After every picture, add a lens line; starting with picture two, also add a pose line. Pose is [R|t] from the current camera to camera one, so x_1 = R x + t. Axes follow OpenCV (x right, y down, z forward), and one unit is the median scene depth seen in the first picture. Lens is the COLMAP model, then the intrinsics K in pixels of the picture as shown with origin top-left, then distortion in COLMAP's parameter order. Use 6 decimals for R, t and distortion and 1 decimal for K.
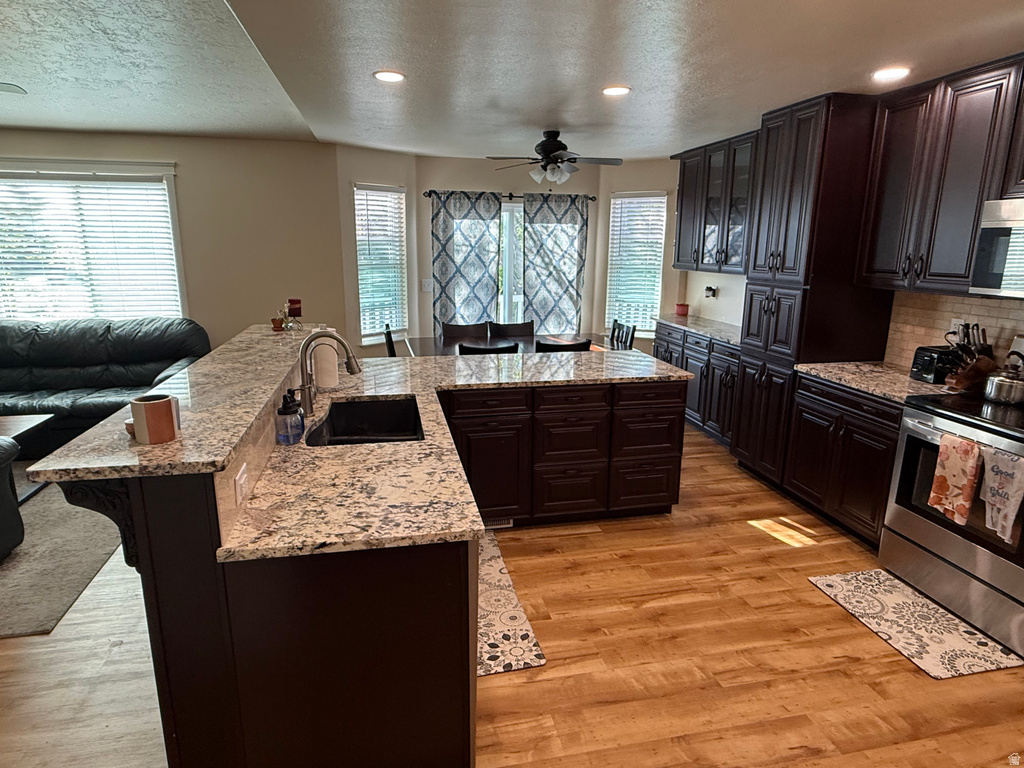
lens RADIAL K [[605.6, 0, 510.8], [0, 605.6, 385.3], [0, 0, 1]] dist [0.001014, 0.000283]
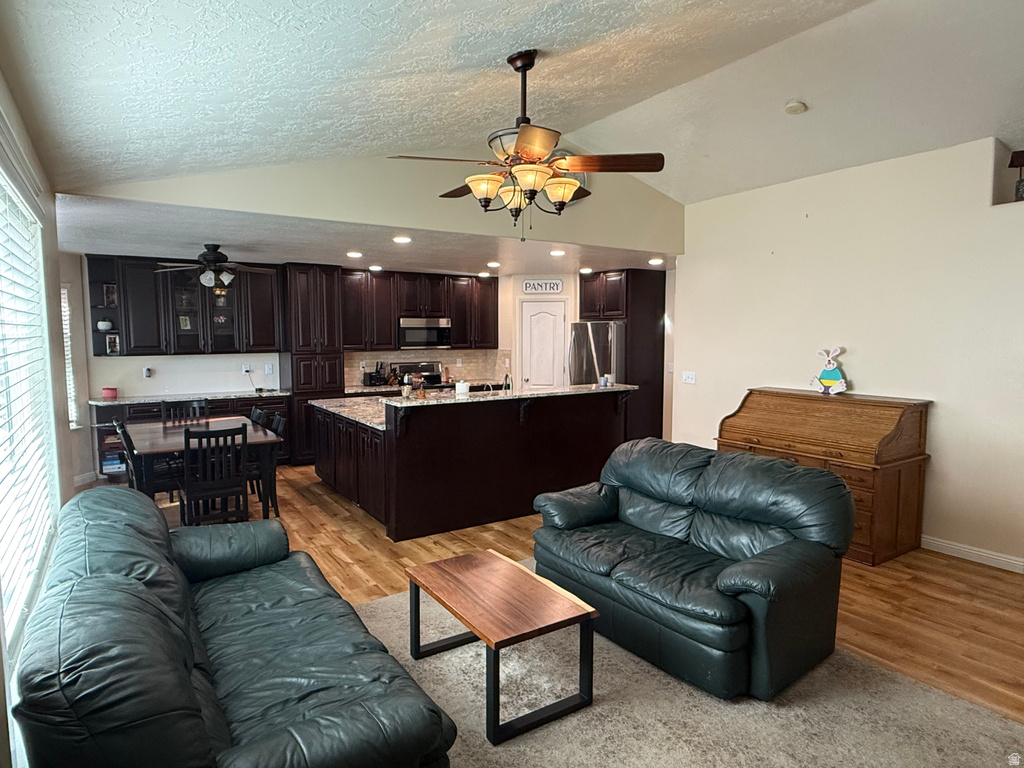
lens RADIAL K [[605.6, 0, 500.1], [0, 605.6, 380.2], [0, 0, 1]] dist [0.001014, 0.000283]
pose [[-0.350685, -0.087171, 0.932428, -1.247406], [0.212100, 0.962393, 0.169743, -0.236397], [-0.912159, 0.257294, -0.319008, 0.908475]]
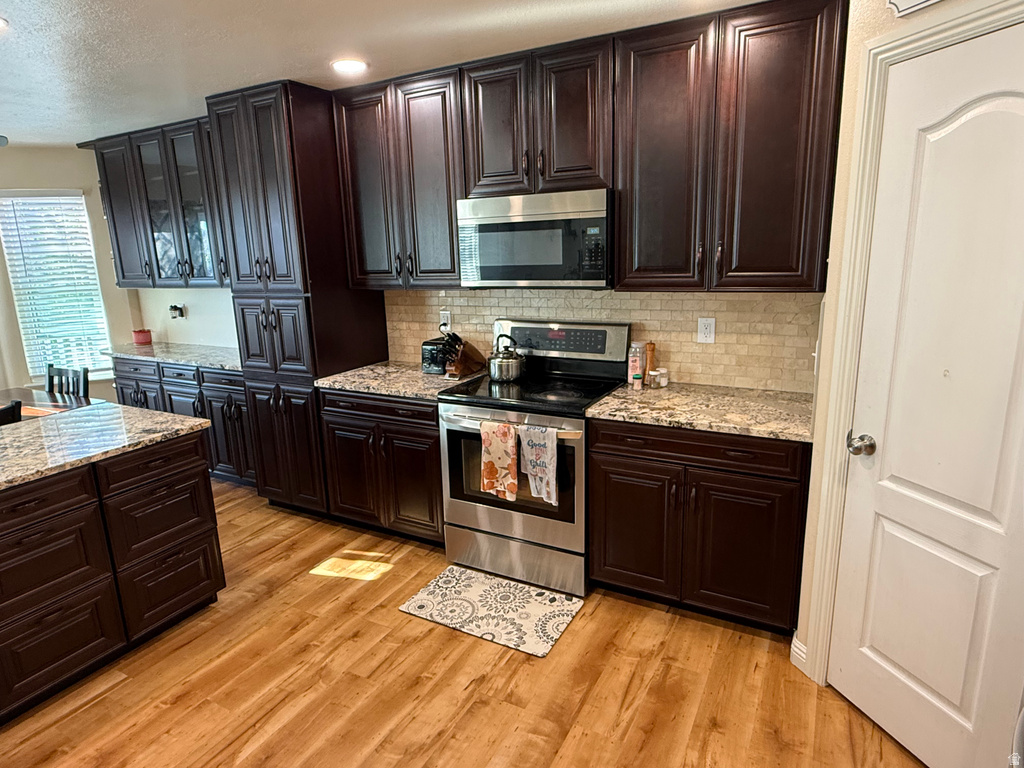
lens RADIAL K [[605.6, 0, 500.3], [0, 605.6, 382.0], [0, 0, 1]] dist [0.001014, 0.000283]
pose [[0.657084, -0.195011, 0.728156, -0.003880], [0.211230, 0.974892, 0.070477, -0.029414], [-0.723617, 0.107499, 0.681778, 0.145622]]
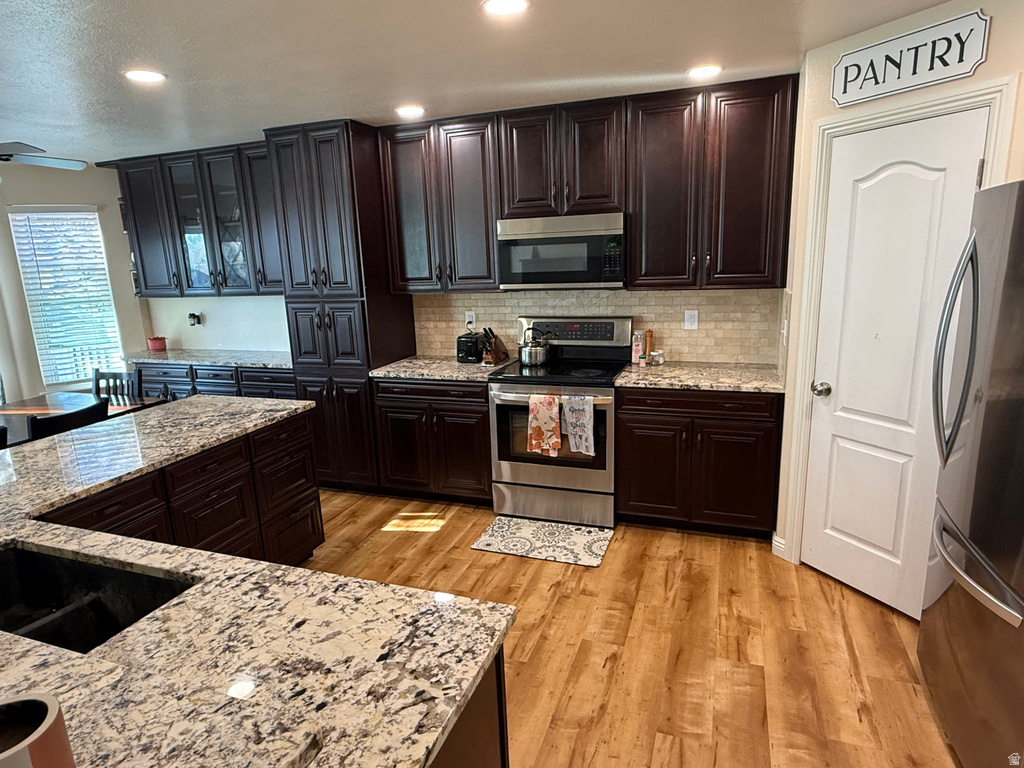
lens RADIAL K [[605.6, 0, 502.4], [0, 605.6, 386.2], [0, 0, 1]] dist [0.001014, 0.000283]
pose [[0.537380, -0.211938, 0.816275, -0.213923], [0.236866, 0.966876, 0.095104, -0.043312], [-0.809393, 0.142240, 0.569781, 0.165206]]
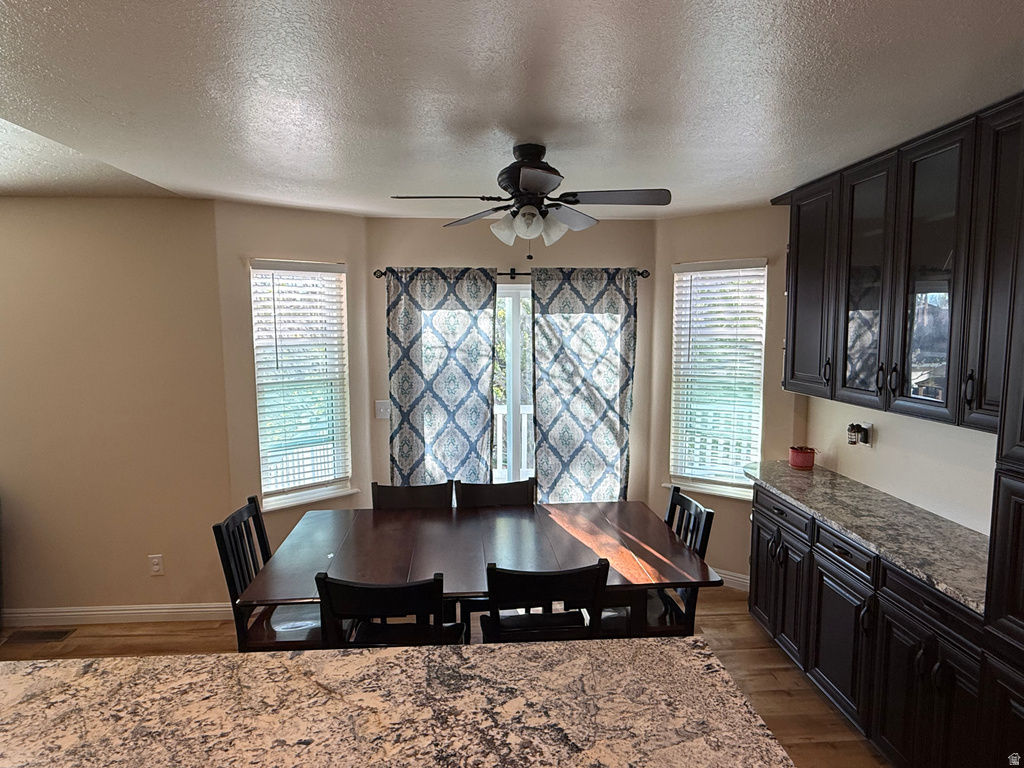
lens RADIAL K [[605.6, 0, 509.9], [0, 605.6, 385.5], [0, 0, 1]] dist [0.001014, 0.000283]
pose [[0.988171, 0.001245, -0.153350, 0.126701], [-0.020881, 0.991746, -0.126508, -0.147462], [0.151926, 0.128214, 0.980041, 0.503533]]
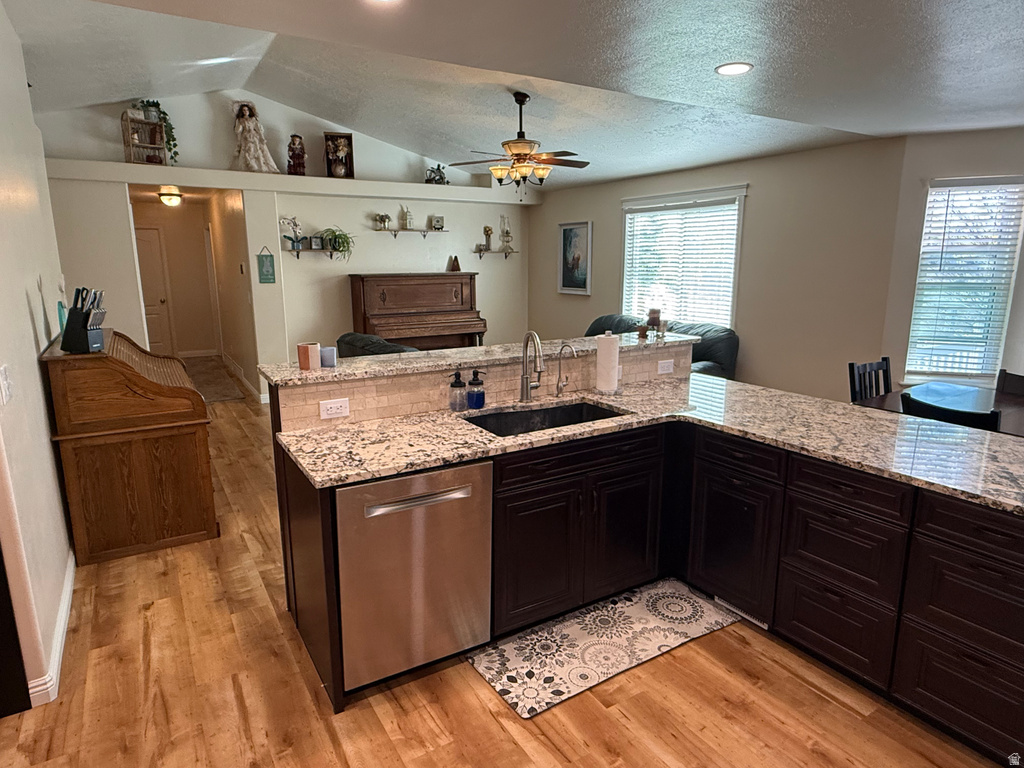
lens RADIAL K [[605.6, 0, 506.3], [0, 605.6, 386.0], [0, 0, 1]] dist [0.001014, 0.000283]
pose [[0.333363, 0.183305, -0.924807, 0.390838], [-0.208259, 0.971003, 0.117390, -0.058382], [0.919509, 0.153466, 0.361871, 0.286198]]
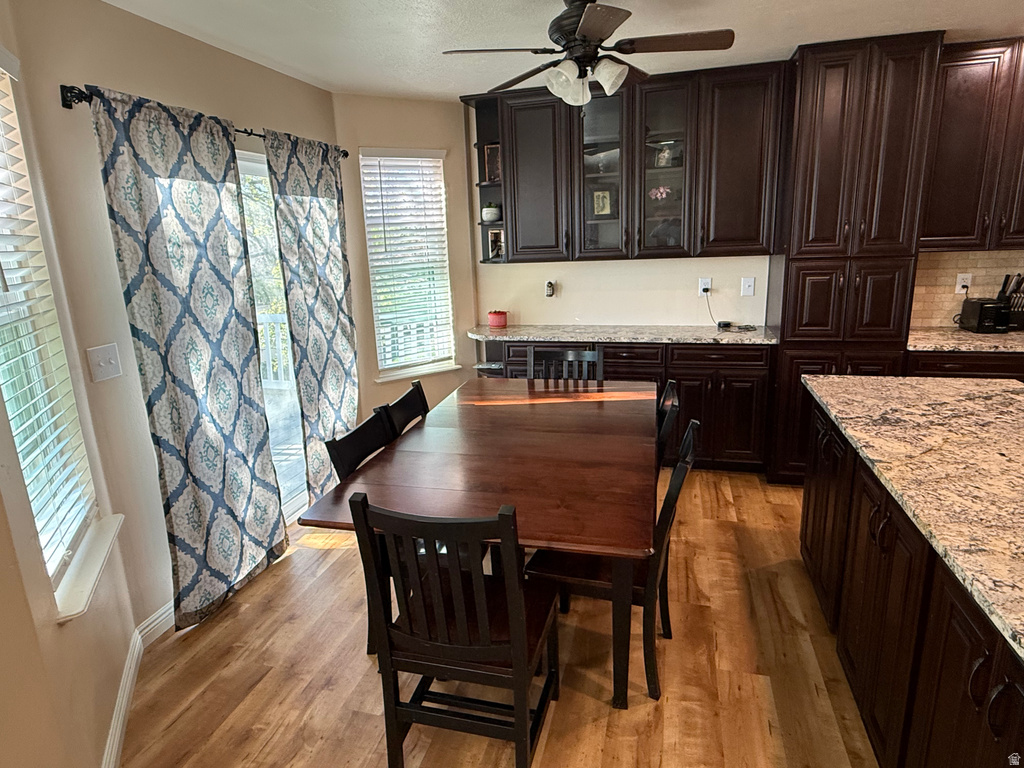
lens RADIAL K [[605.6, 0, 502.8], [0, 605.6, 381.4], [0, 0, 1]] dist [0.001014, 0.000283]
pose [[0.464851, -0.238139, 0.852762, -0.443824], [0.245562, 0.960041, 0.134239, -0.192411], [-0.850654, 0.147005, 0.504754, 0.830931]]
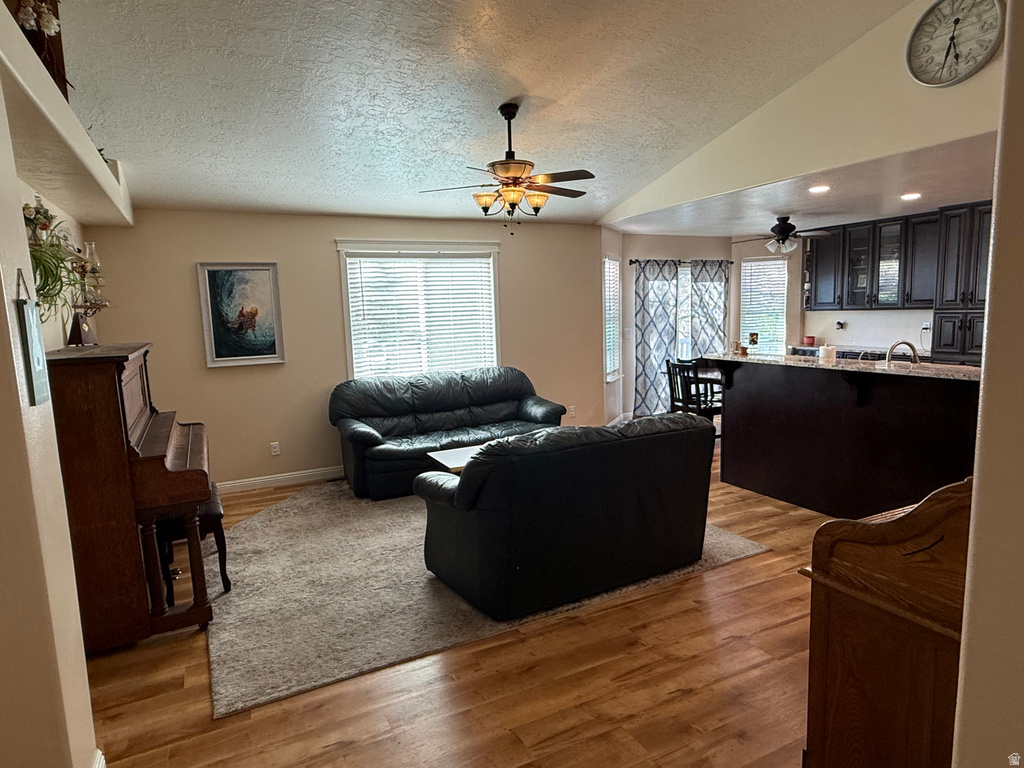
lens RADIAL K [[605.6, 0, 508.3], [0, 605.6, 388.6], [0, 0, 1]] dist [0.001014, 0.000283]
pose [[0.966414, -0.075133, 0.245763, -0.918120], [0.099131, 0.991285, -0.086764, 0.041584], [-0.237103, 0.108212, 0.965439, -0.179251]]
